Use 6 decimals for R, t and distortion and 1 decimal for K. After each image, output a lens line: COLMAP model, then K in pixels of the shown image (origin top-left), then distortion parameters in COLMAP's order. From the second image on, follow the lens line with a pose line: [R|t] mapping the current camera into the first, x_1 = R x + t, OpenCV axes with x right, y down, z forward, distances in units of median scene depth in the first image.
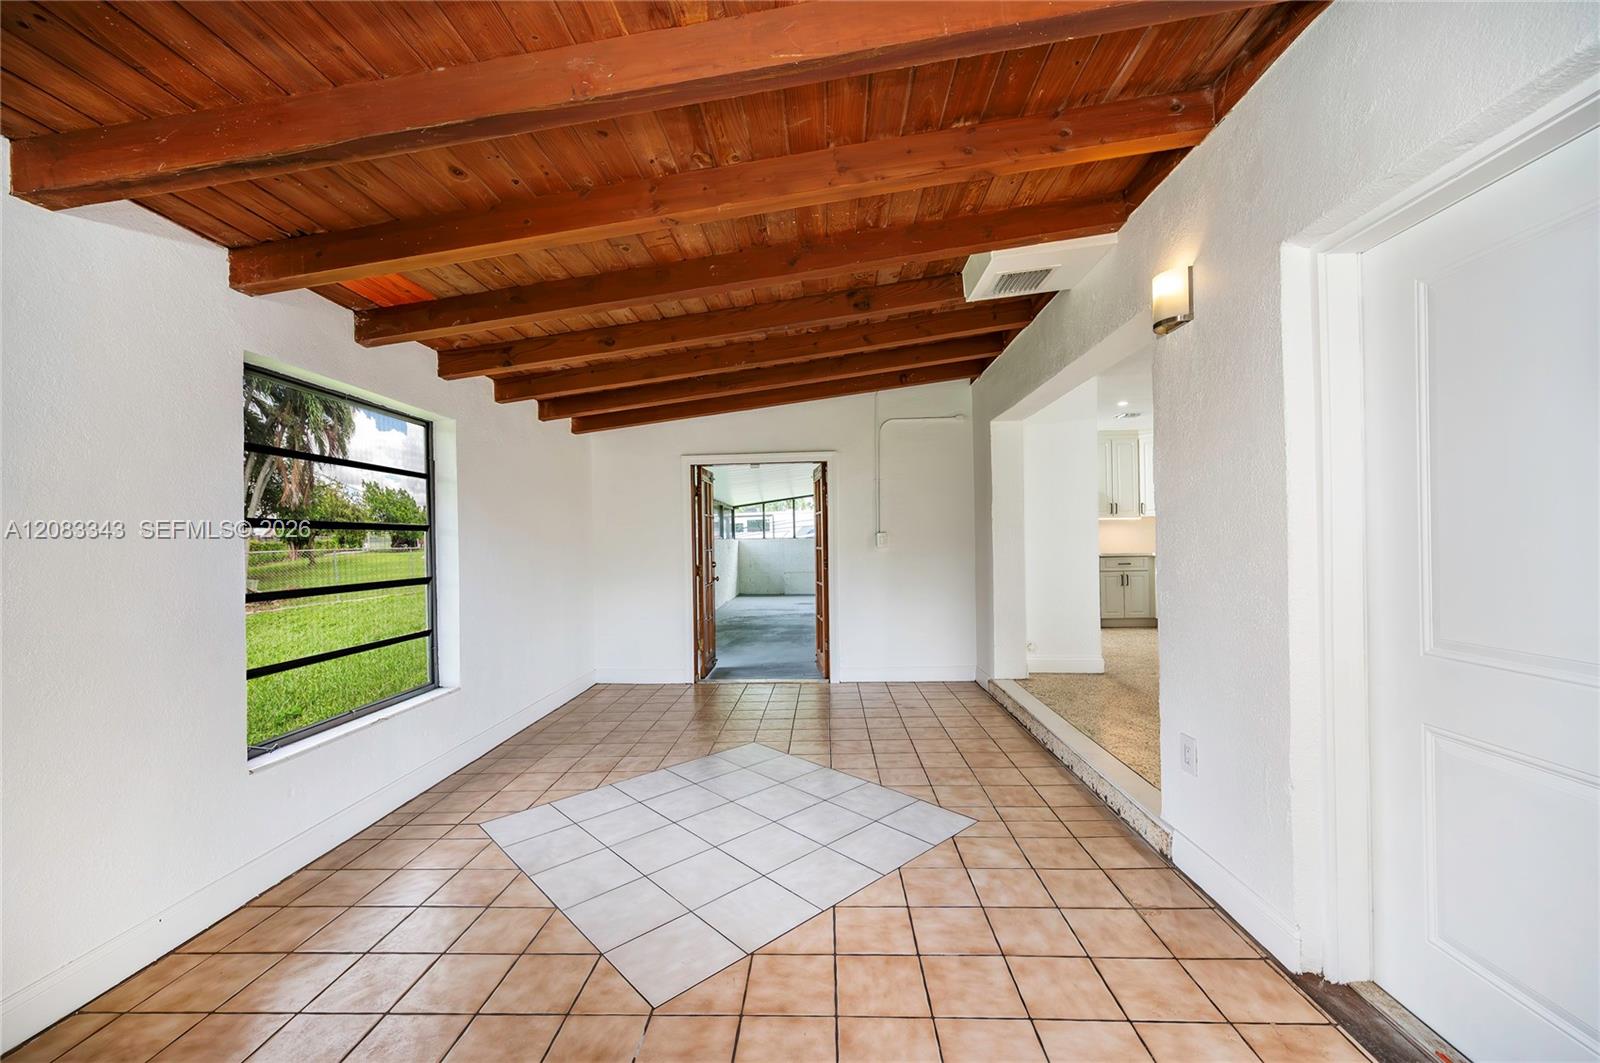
lens RADIAL K [[637.6, 0, 800.0], [0, 637.6, 531.5], [0, 0, 1]] dist [-0.000165, -0.000027]
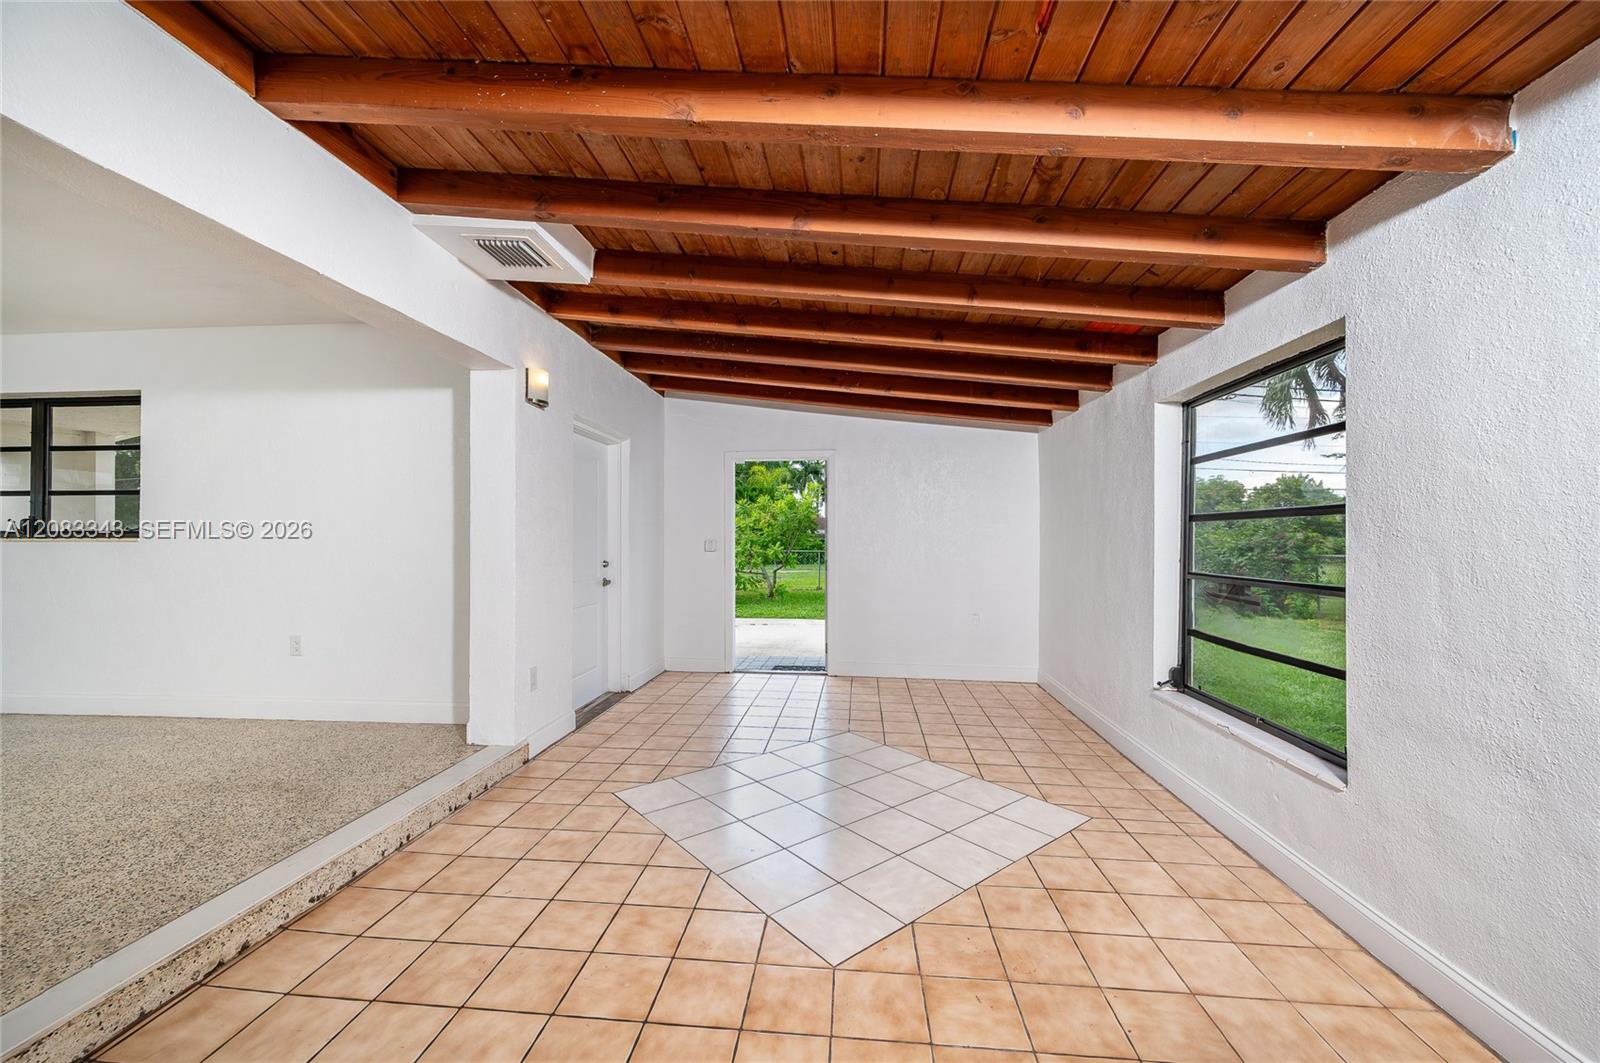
lens RADIAL K [[637.6, 0, 800.0], [0, 637.6, 531.5], [0, 0, 1]] dist [-0.000165, -0.000027]
pose [[-0.998681, 0.015753, 0.048862, -0.091921], [0.014379, 0.999495, -0.028339, 0.030114], [-0.049284, -0.027599, -0.998403, 1.812282]]
